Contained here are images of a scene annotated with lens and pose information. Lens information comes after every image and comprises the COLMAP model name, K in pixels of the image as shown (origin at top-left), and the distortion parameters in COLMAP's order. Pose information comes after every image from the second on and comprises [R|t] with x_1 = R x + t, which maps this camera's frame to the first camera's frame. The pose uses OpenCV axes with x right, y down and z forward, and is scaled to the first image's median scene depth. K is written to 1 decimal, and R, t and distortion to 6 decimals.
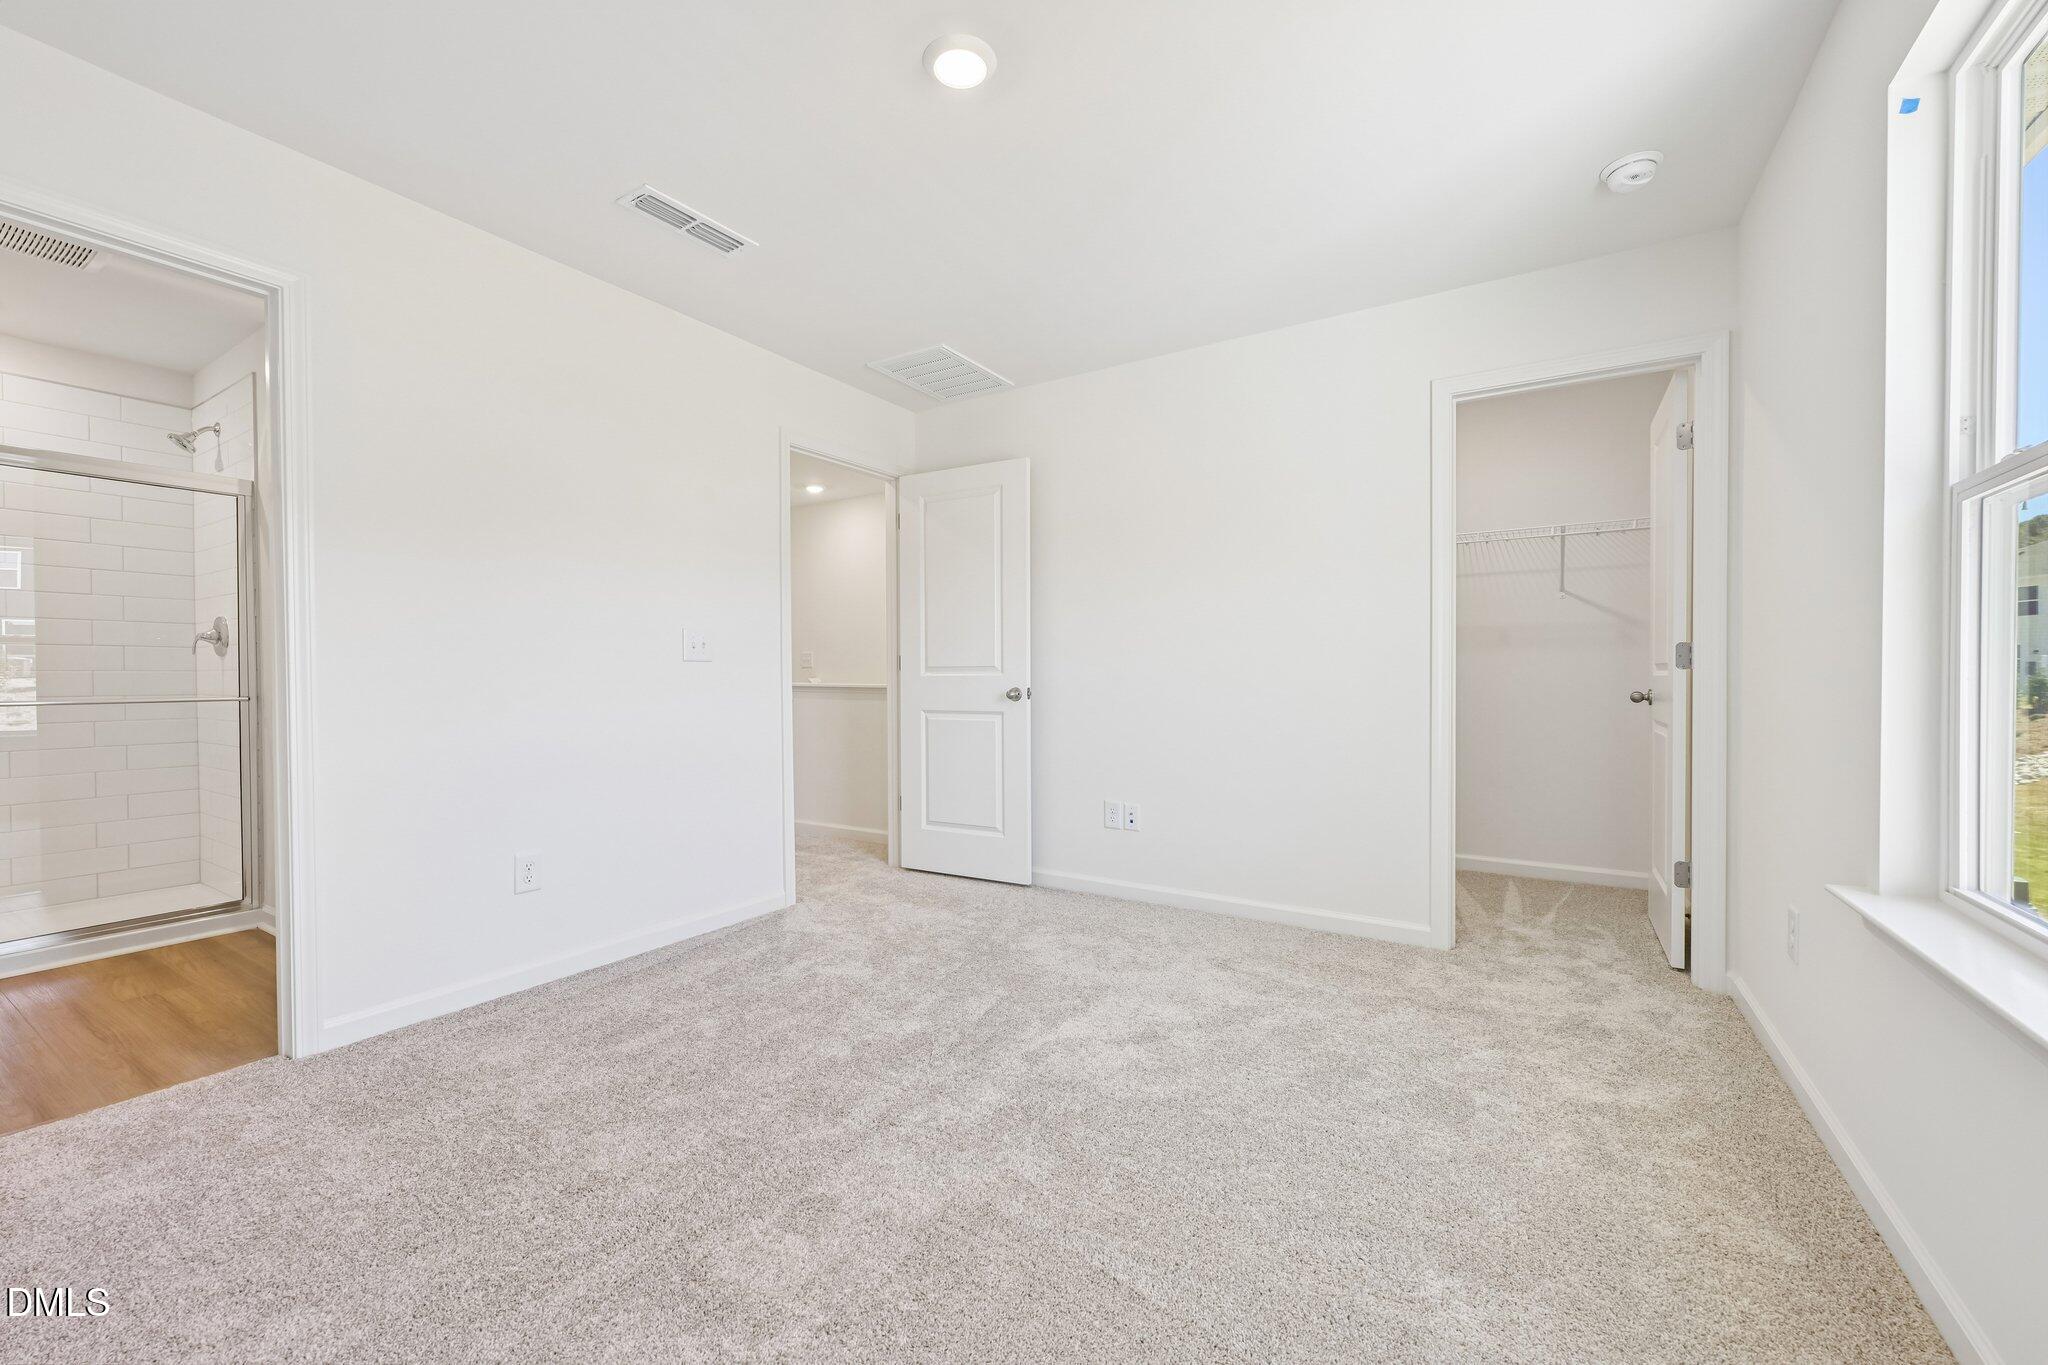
lens RADIAL K [[818.1, 0, 1024.0], [0, 818.1, 682.5], [0, 0, 1]] dist [0.006172, -0.000091]
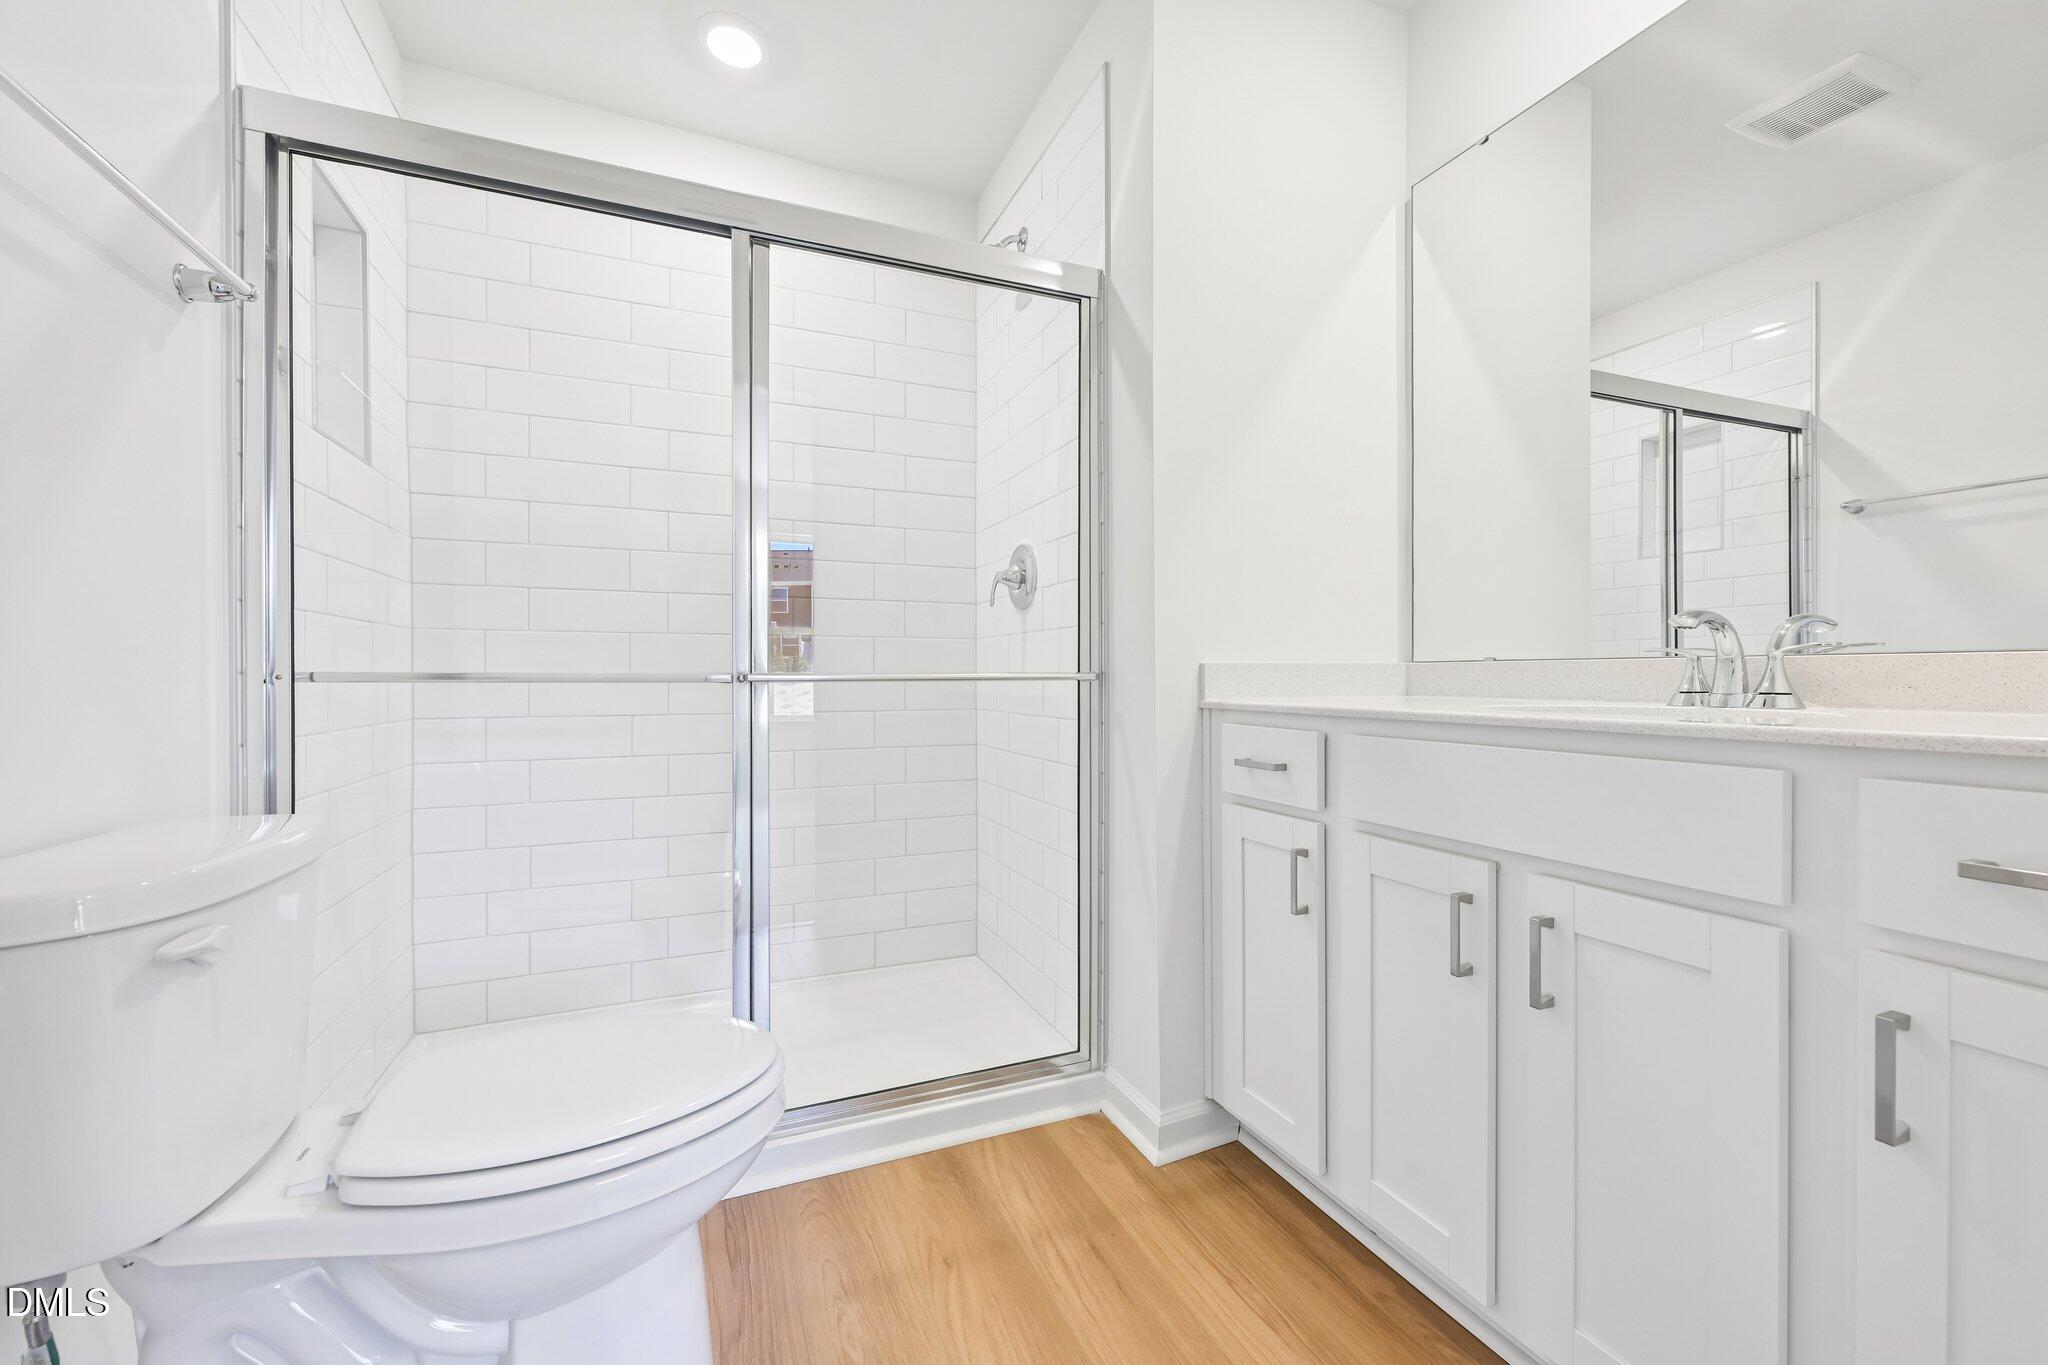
lens RADIAL K [[818.1, 0, 1024.0], [0, 818.1, 682.5], [0, 0, 1]] dist [0.006172, -0.000091]
pose [[0.815262, 0.028045, -0.578413, -0.638862], [-0.012909, 0.999459, 0.030265, 0.004782], [0.578949, -0.017207, 0.815182, 0.515243]]
